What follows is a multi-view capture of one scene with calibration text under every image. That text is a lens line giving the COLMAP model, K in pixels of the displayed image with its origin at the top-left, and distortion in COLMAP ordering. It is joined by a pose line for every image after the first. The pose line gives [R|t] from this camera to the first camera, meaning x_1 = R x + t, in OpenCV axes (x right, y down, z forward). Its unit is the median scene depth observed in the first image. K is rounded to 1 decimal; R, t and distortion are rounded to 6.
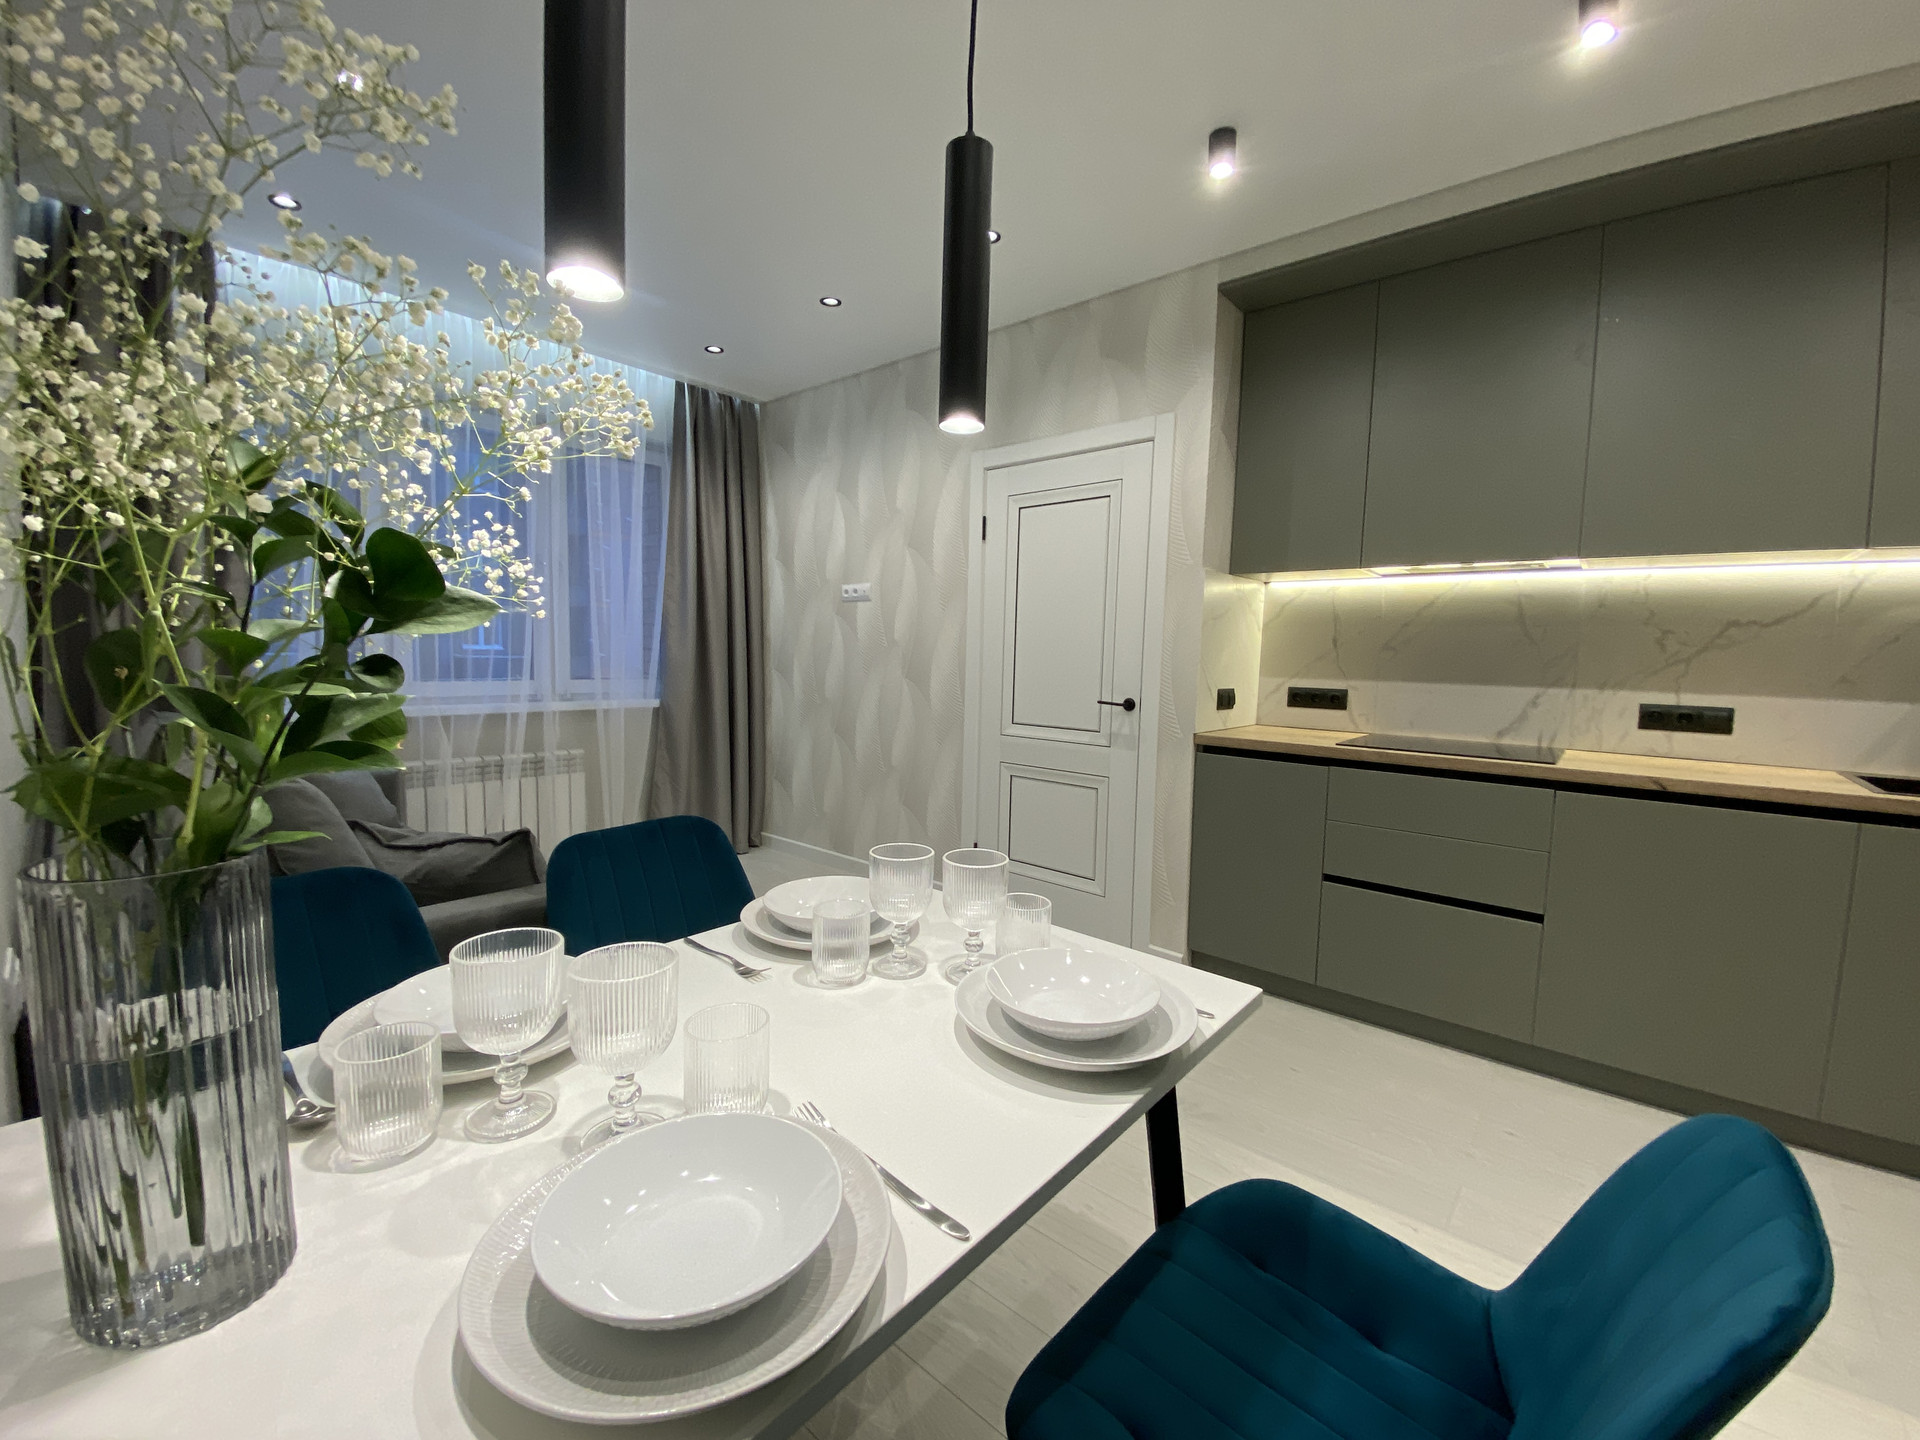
lens RADIAL K [[774.1, 0, 965.7], [0, 774.1, 716.9], [0, 0, 1]] dist [0.007382, -0.014595]
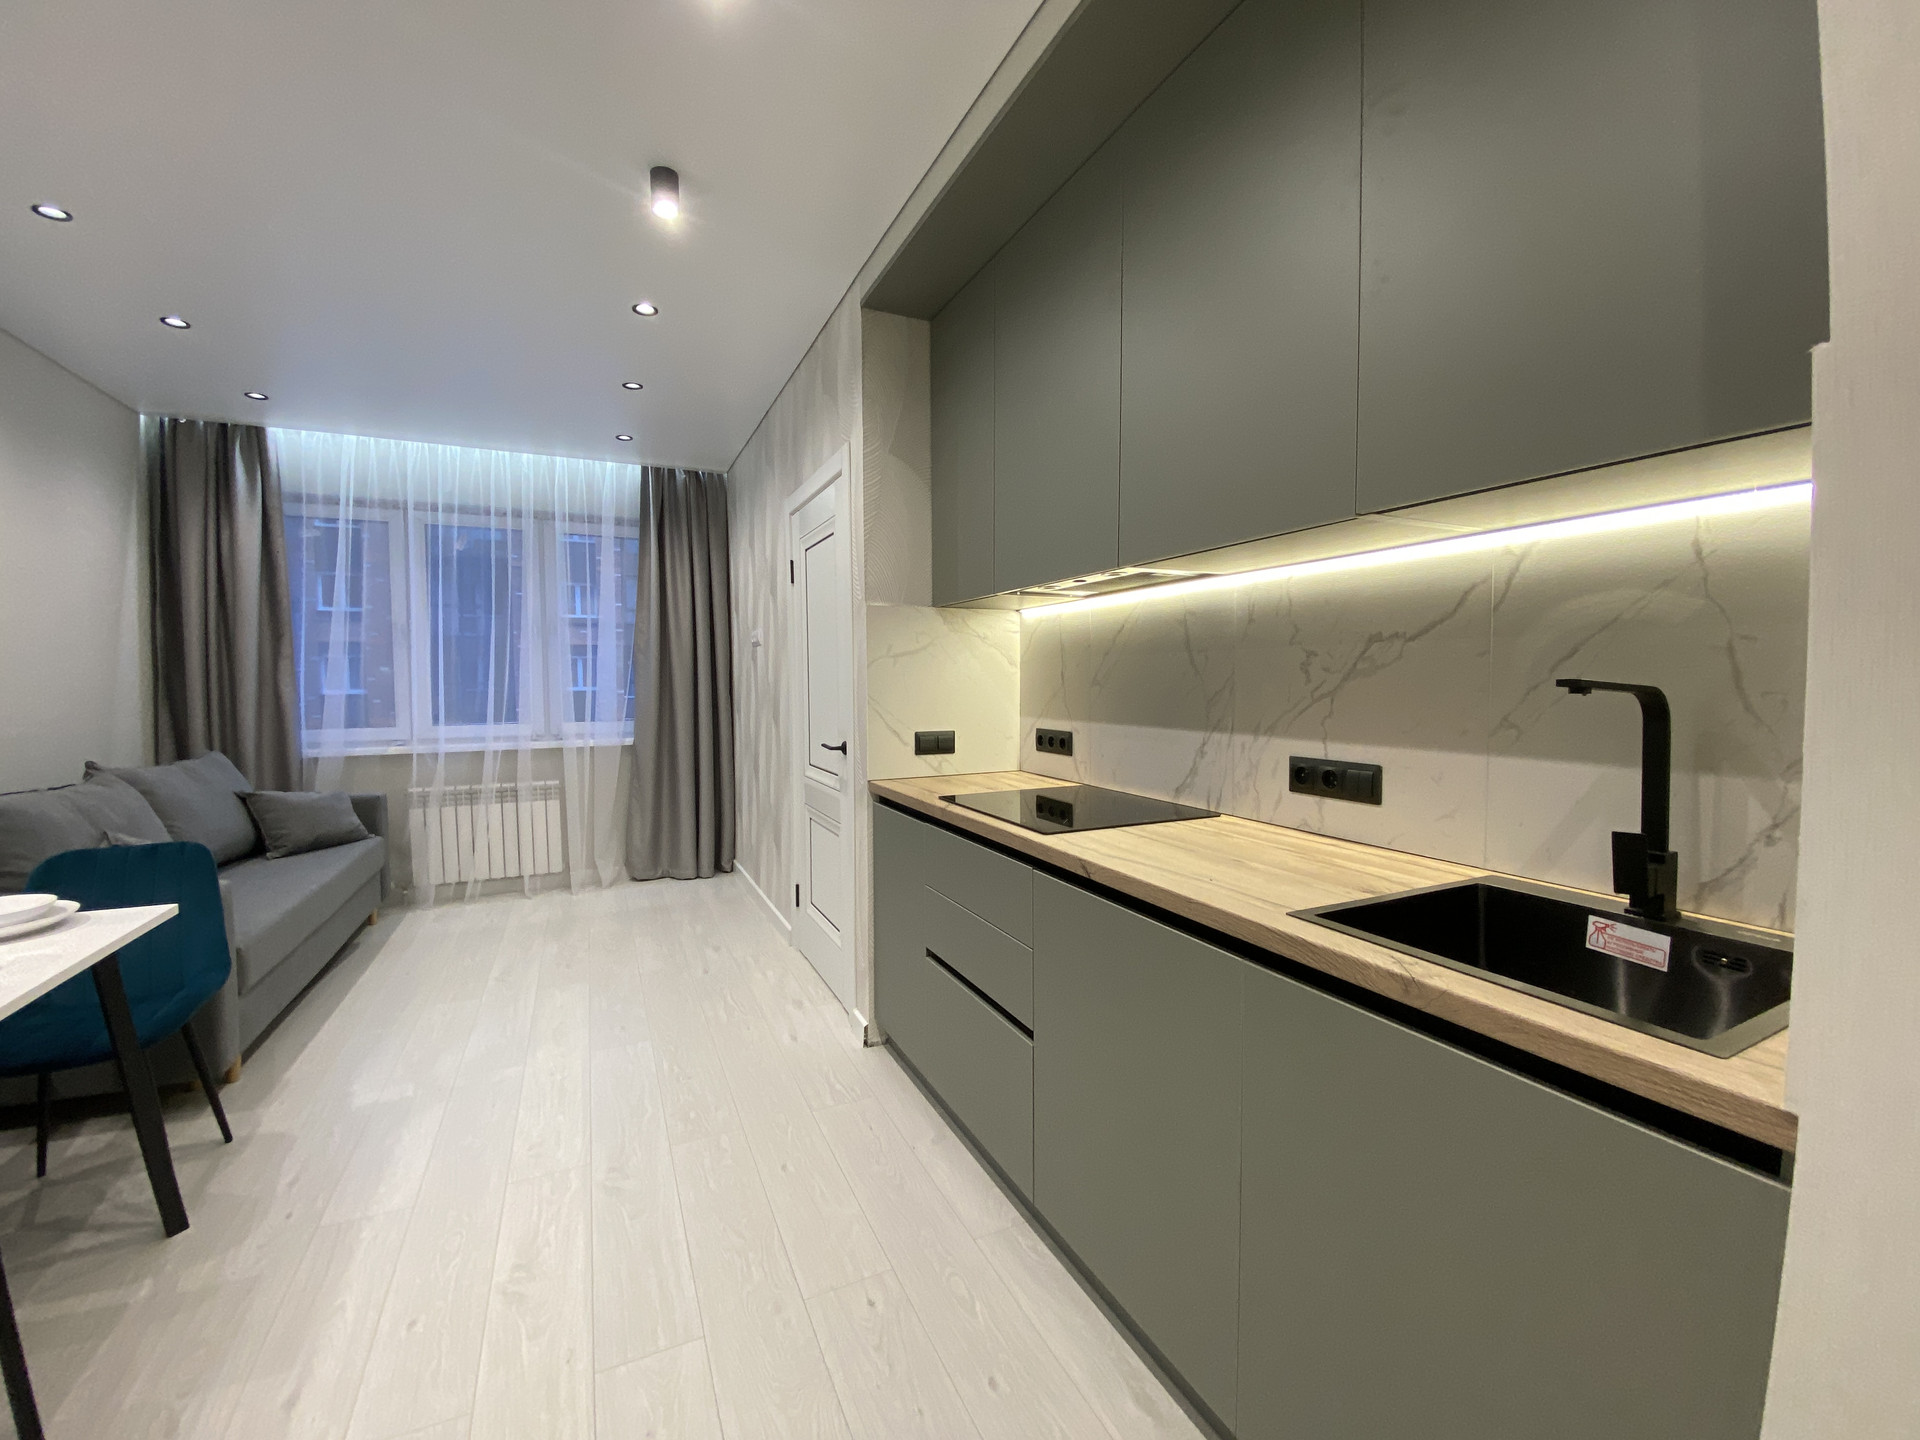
lens RADIAL K [[774.1, 0, 965.7], [0, 774.1, 716.9], [0, 0, 1]] dist [0.007382, -0.014595]
pose [[0.914705, -0.010045, -0.403996, 0.861351], [-0.004672, 0.999361, -0.035426, -0.025317], [0.404094, 0.034292, 0.914074, 0.223078]]
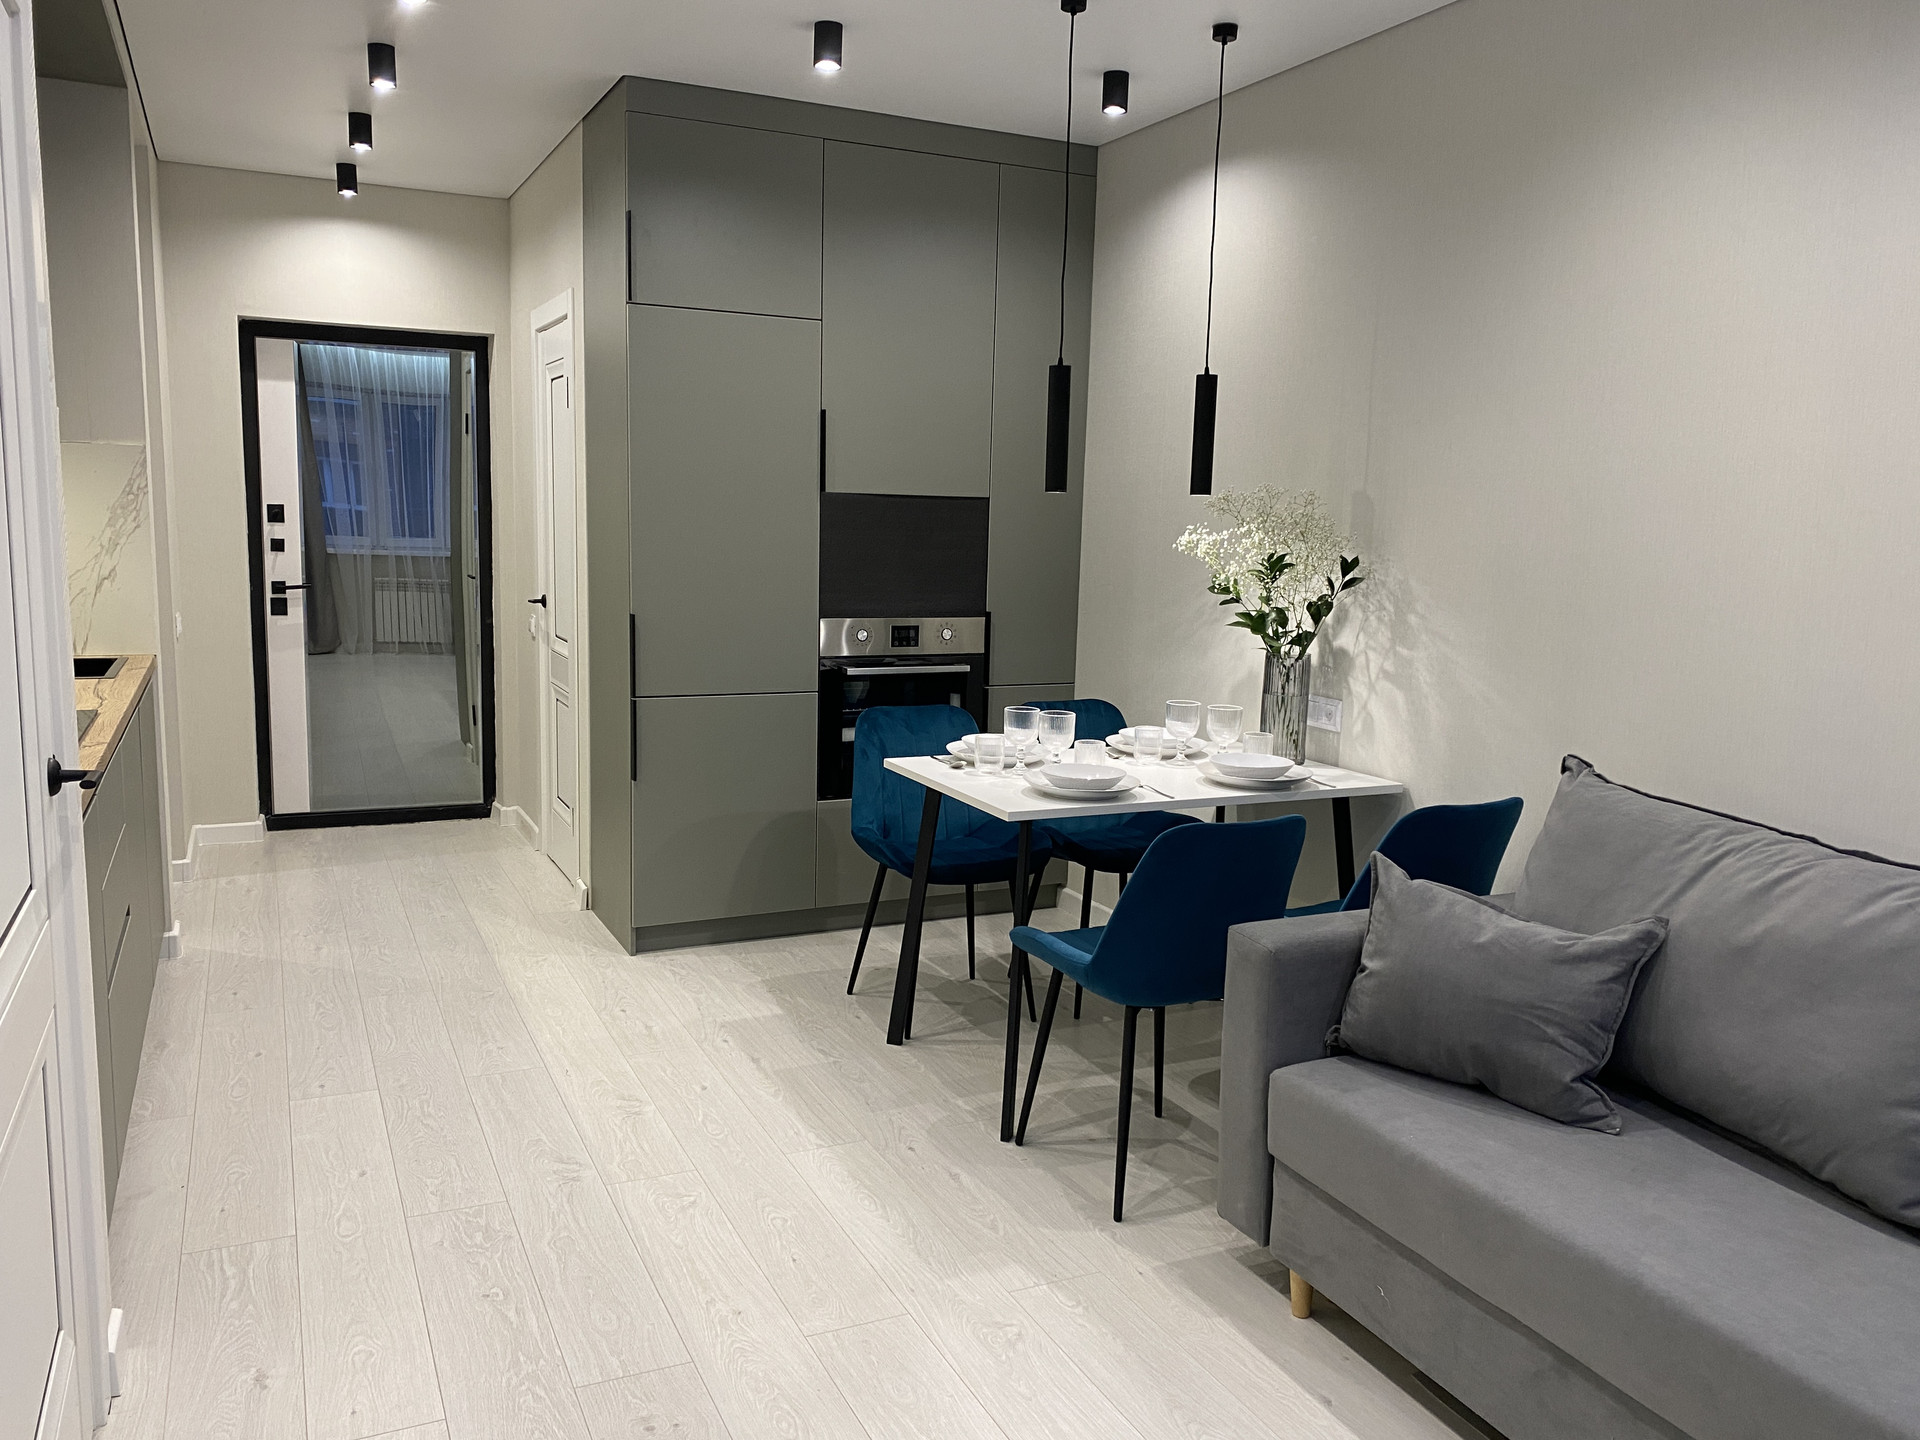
lens RADIAL K [[1484.3, 0, 941.1], [0, 1484.3, 717.7], [0, 0, 1]] dist [0.056088, -0.064739]
pose [[-0.904223, -0.108550, 0.413034, -0.510999], [-0.013663, 0.974015, 0.226071, -0.237427], [-0.426841, 0.198775, -0.882210, 1.674800]]
